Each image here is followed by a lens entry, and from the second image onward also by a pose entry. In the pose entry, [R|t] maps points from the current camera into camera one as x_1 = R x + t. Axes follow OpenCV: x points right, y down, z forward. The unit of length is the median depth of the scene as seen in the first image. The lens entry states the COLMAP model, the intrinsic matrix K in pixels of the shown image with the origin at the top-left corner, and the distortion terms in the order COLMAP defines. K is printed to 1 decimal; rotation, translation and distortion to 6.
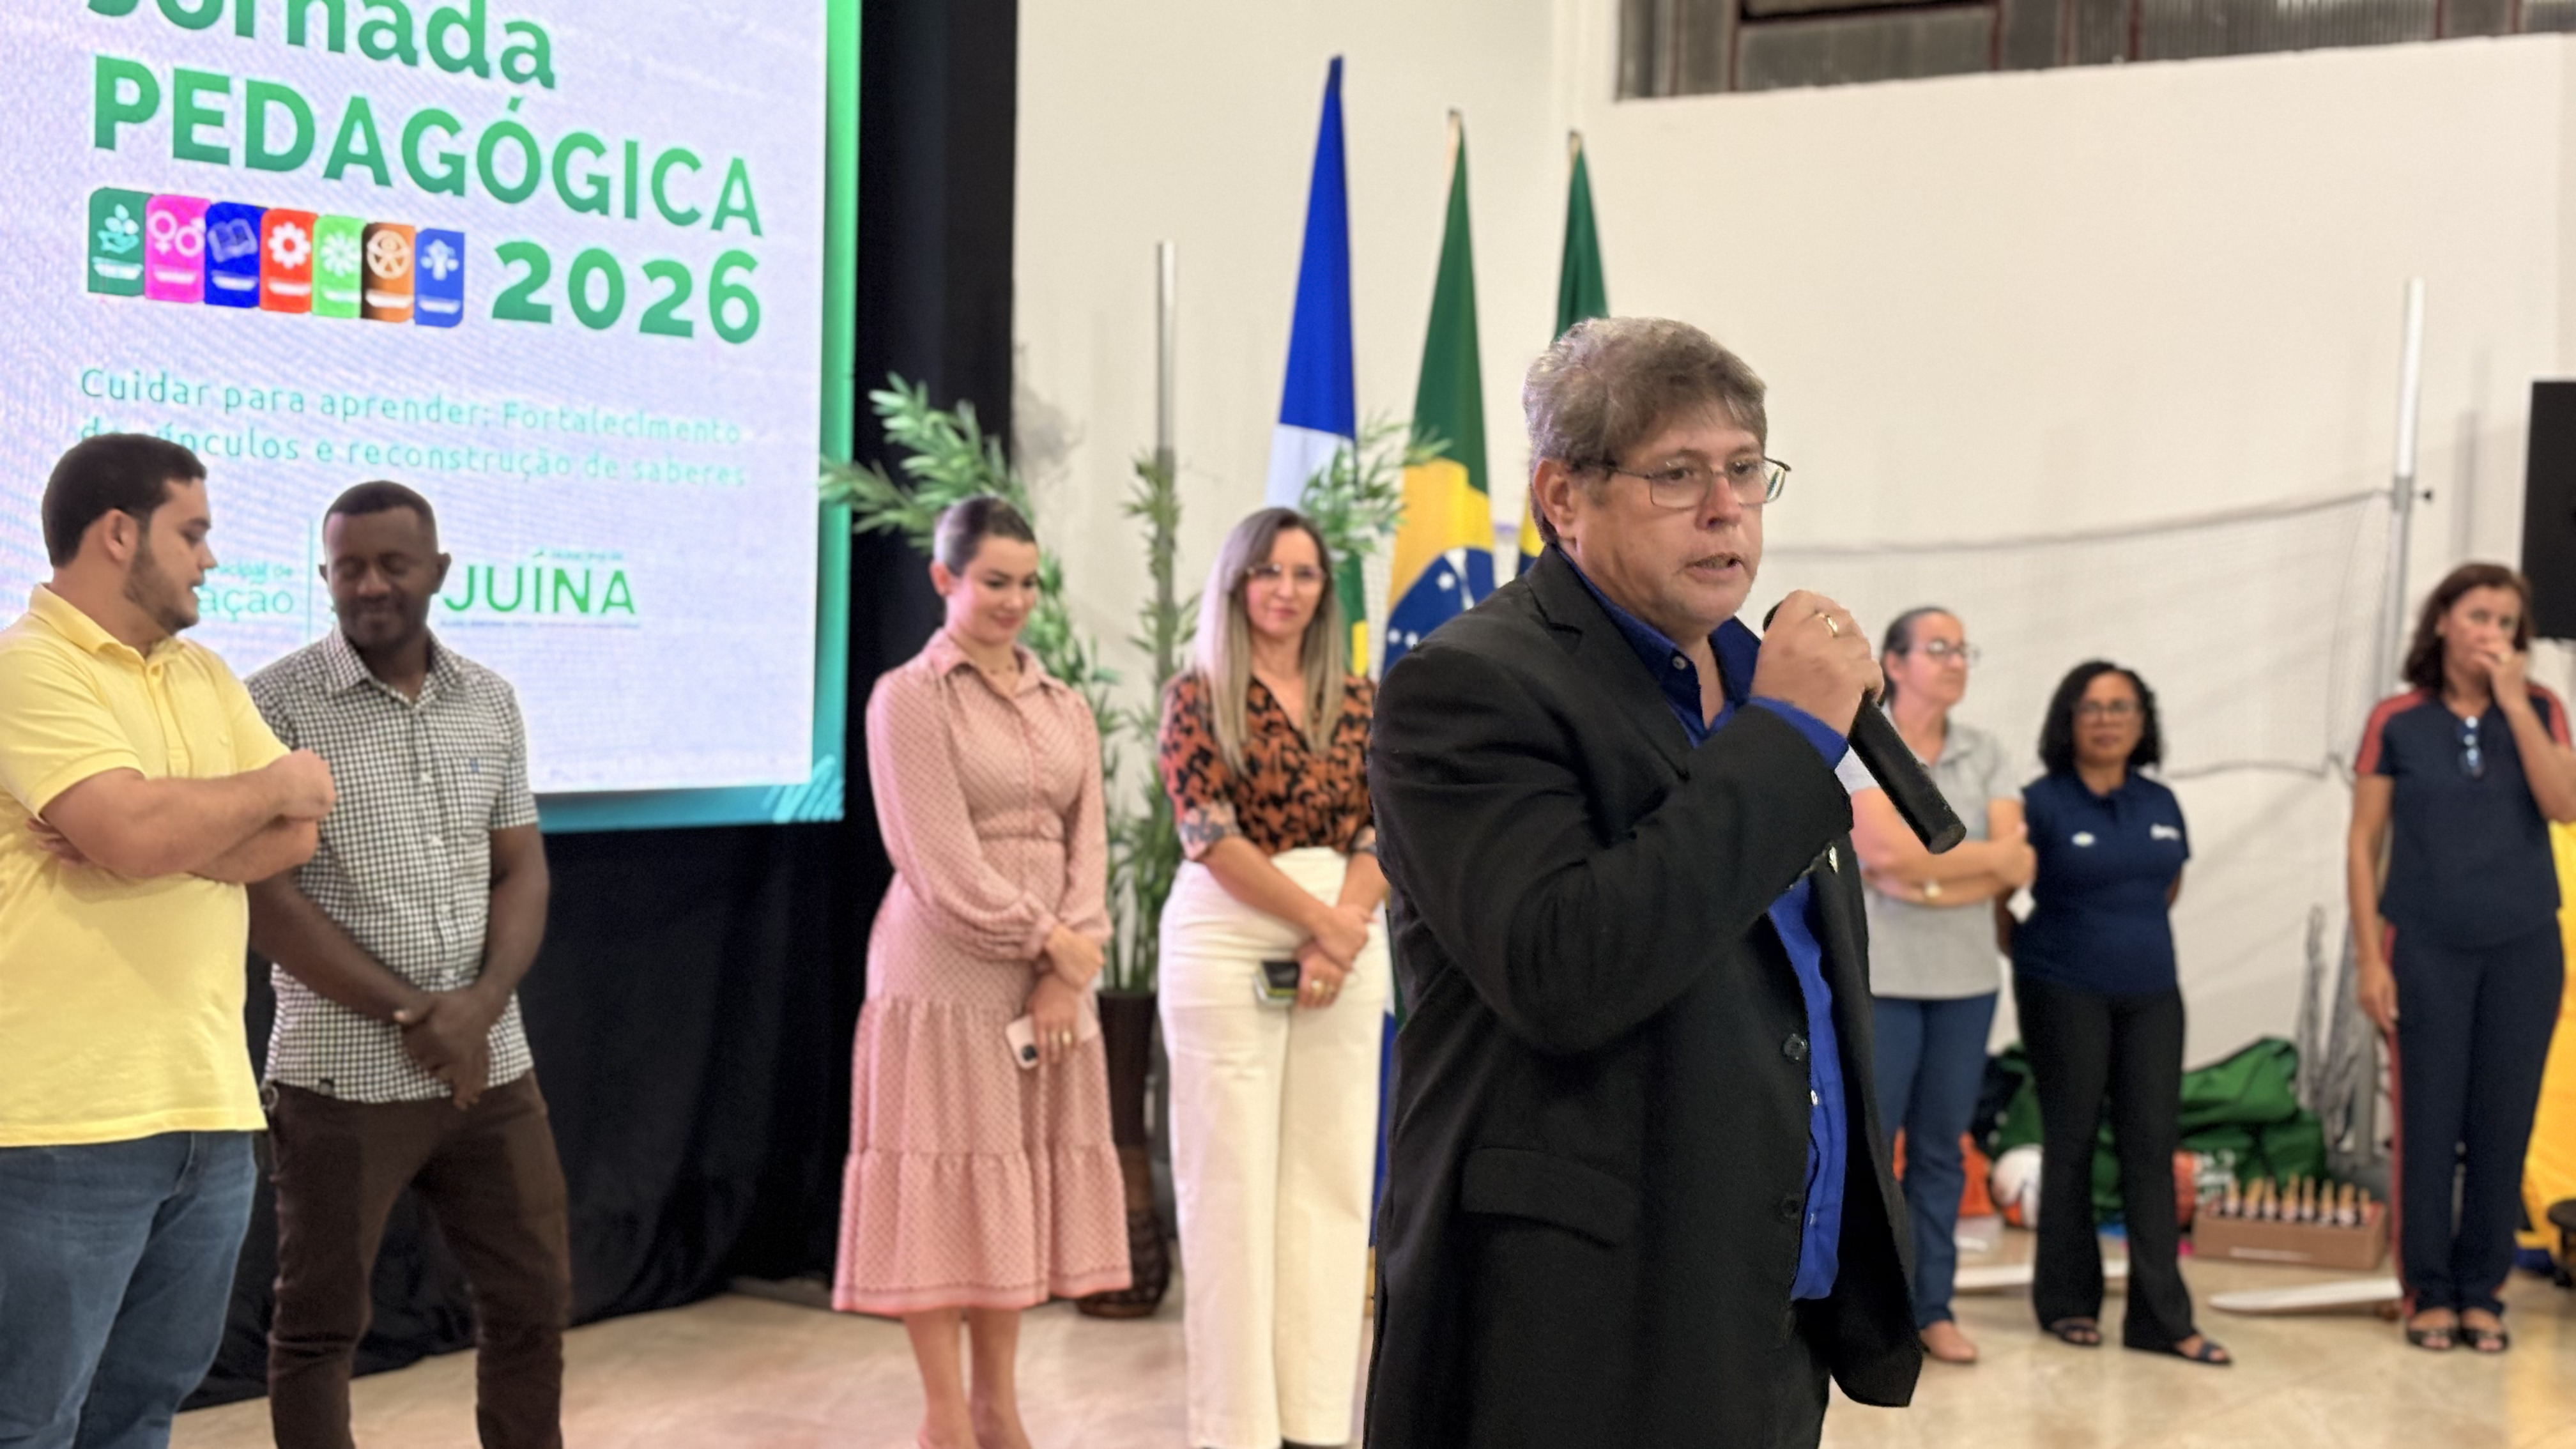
lens RADIAL K [[3790.8, 0, 1288.0], [0, 3790.8, 724.5], [0, 0, 1]] dist [0.176187, -0.893258]
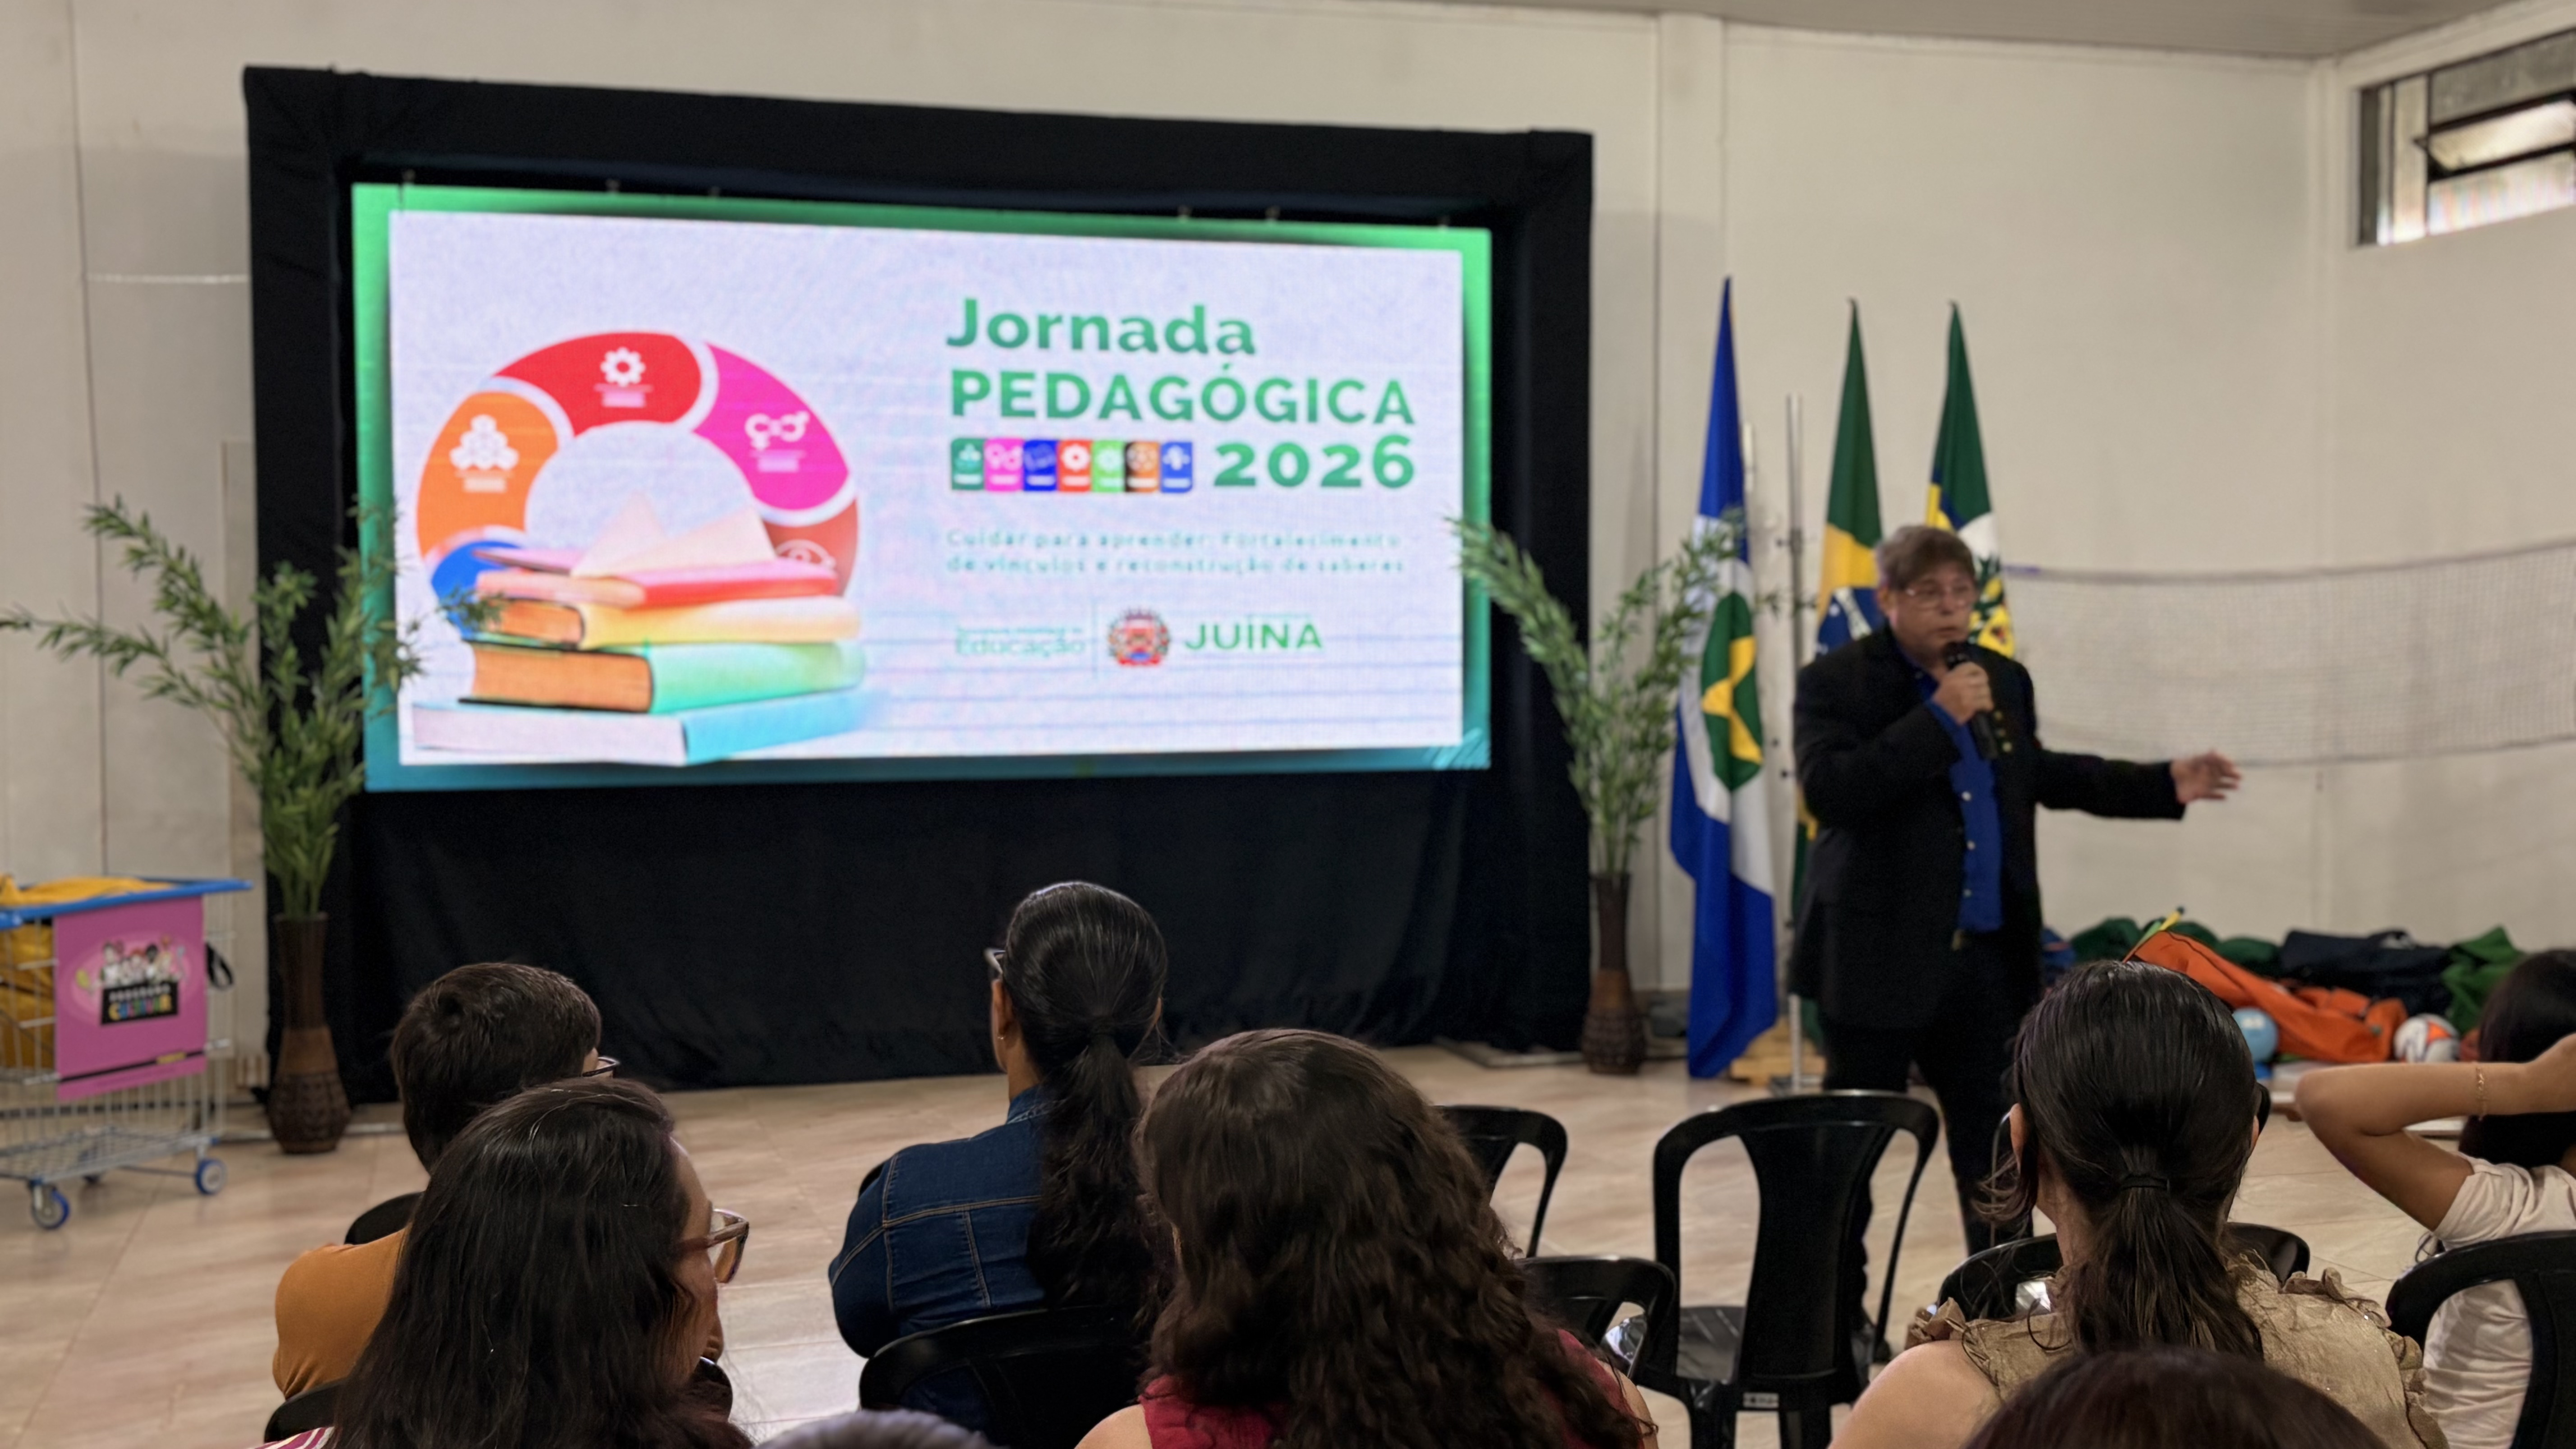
lens RADIAL K [[2651.6, 0, 1288.0], [0, 2651.6, 724.5], [0, 0, 1]] dist [0.184482, -0.637473]
pose [[0.805364, -0.019589, -0.592457, 0.571182], [0.013571, 0.999801, -0.014609, 0.025132], [0.592625, 0.003725, 0.805470, 0.011760]]
